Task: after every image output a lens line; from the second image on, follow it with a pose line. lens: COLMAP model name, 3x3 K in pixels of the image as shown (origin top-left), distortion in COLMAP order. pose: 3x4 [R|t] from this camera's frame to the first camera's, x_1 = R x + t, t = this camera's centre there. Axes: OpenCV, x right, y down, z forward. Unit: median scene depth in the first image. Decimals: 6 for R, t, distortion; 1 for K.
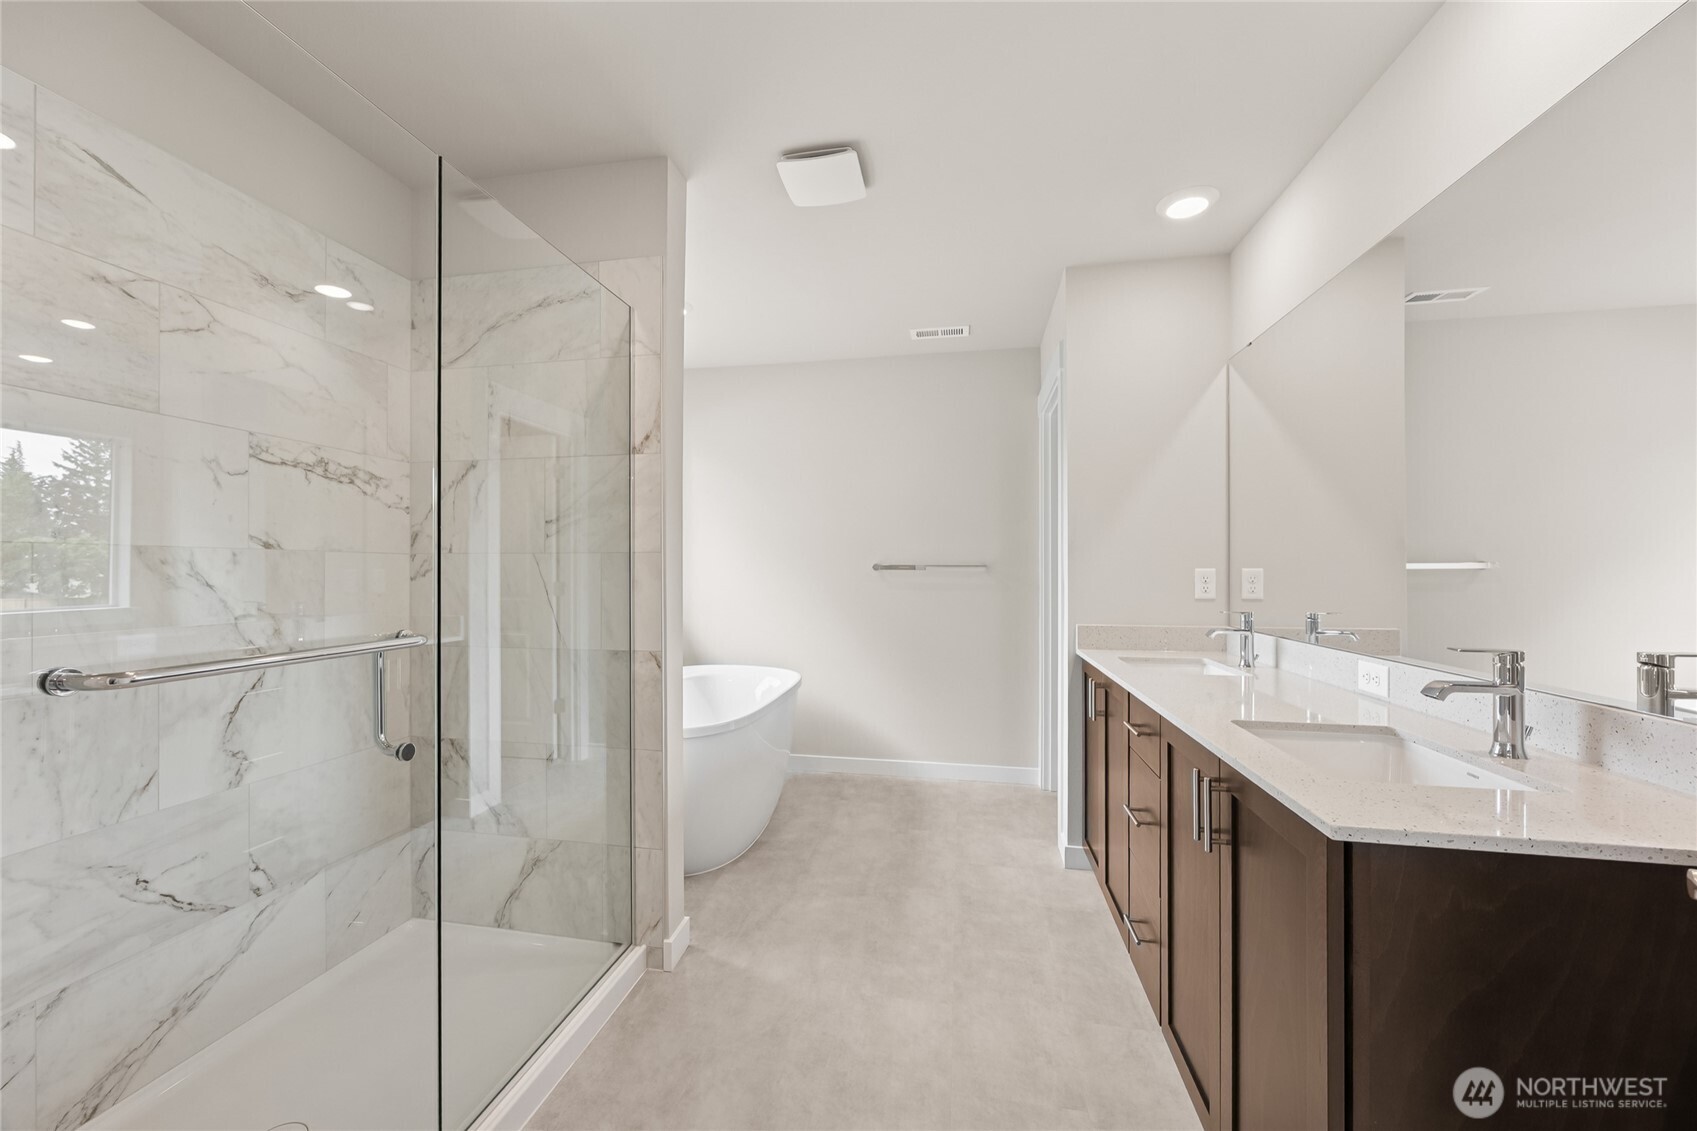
lens RADIAL K [[659.1, 0, 843.6], [0, 659.1, 565.5], [0, 0, 1]] dist [-0.001980, -0.000096]
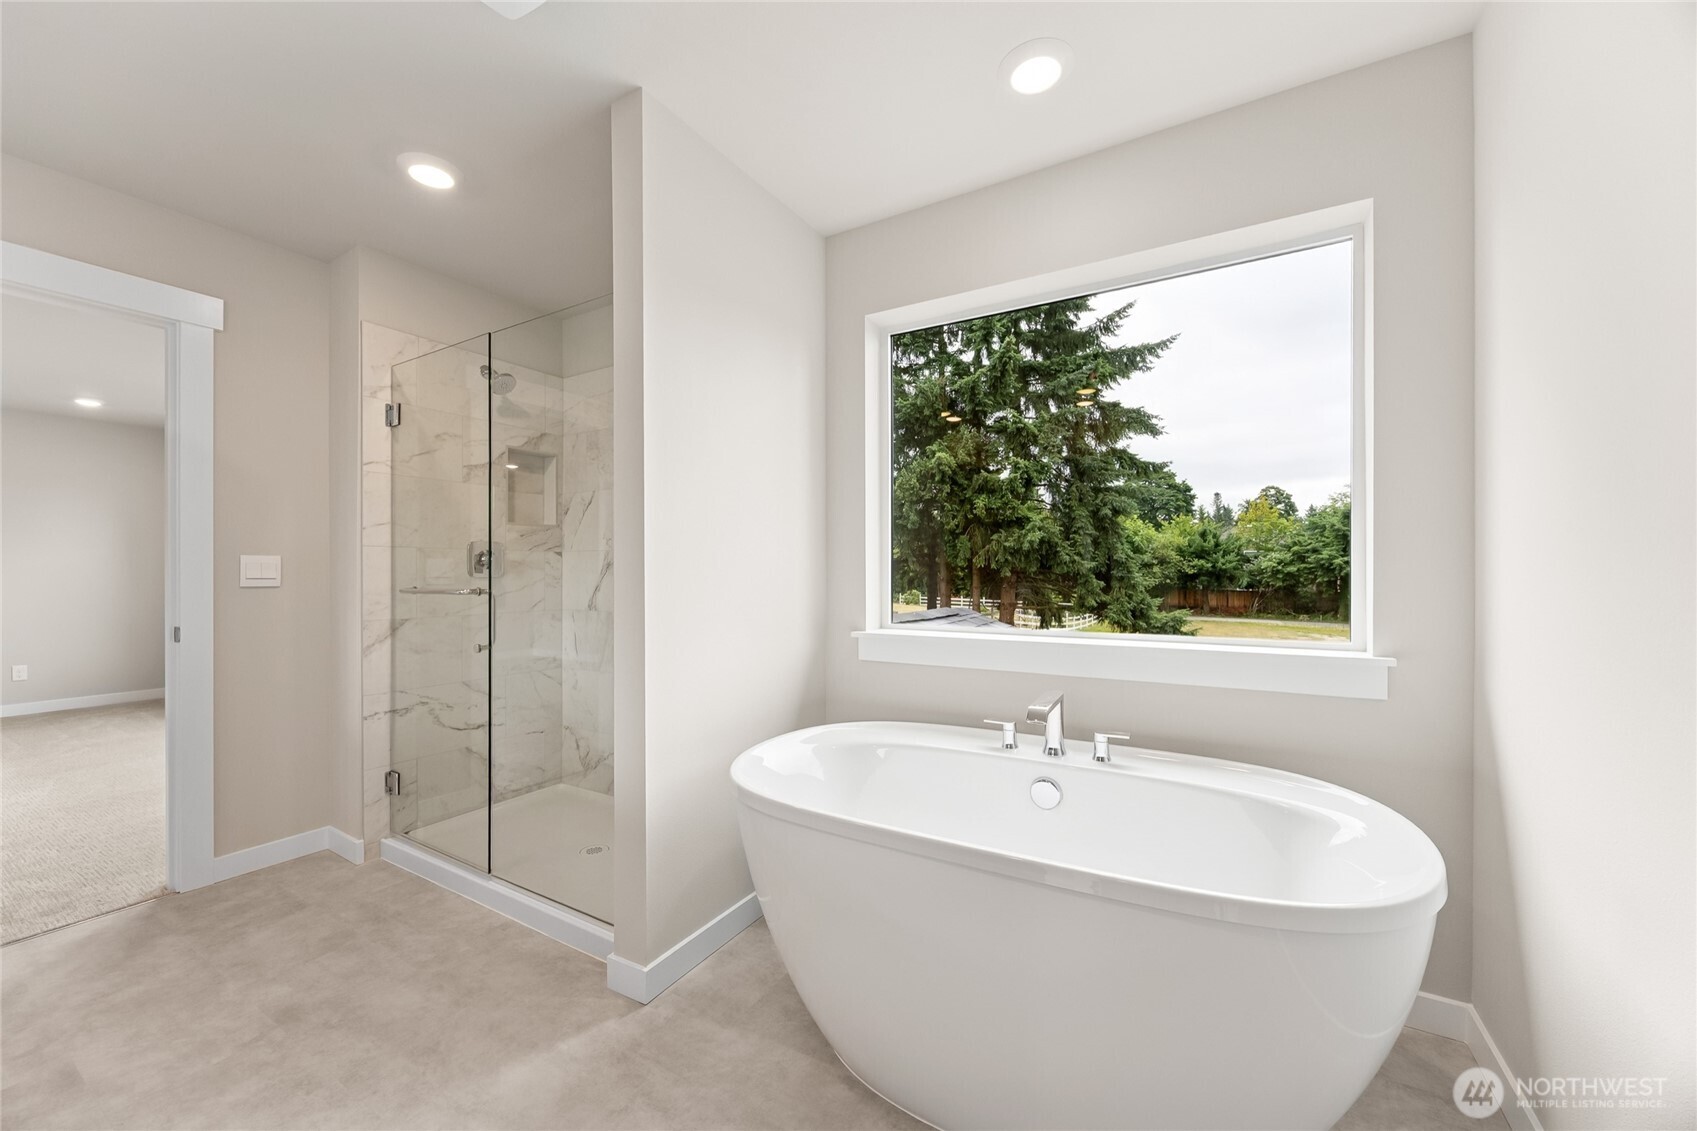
lens RADIAL K [[659.1, 0, 841.3], [0, 659.1, 565.9], [0, 0, 1]] dist [-0.001980, -0.000096]
pose [[-0.356220, 0.002906, -0.934398, 0.449874], [0.003413, 0.999993, 0.001809, 0.024627], [0.934396, -0.002545, -0.356227, 1.531602]]
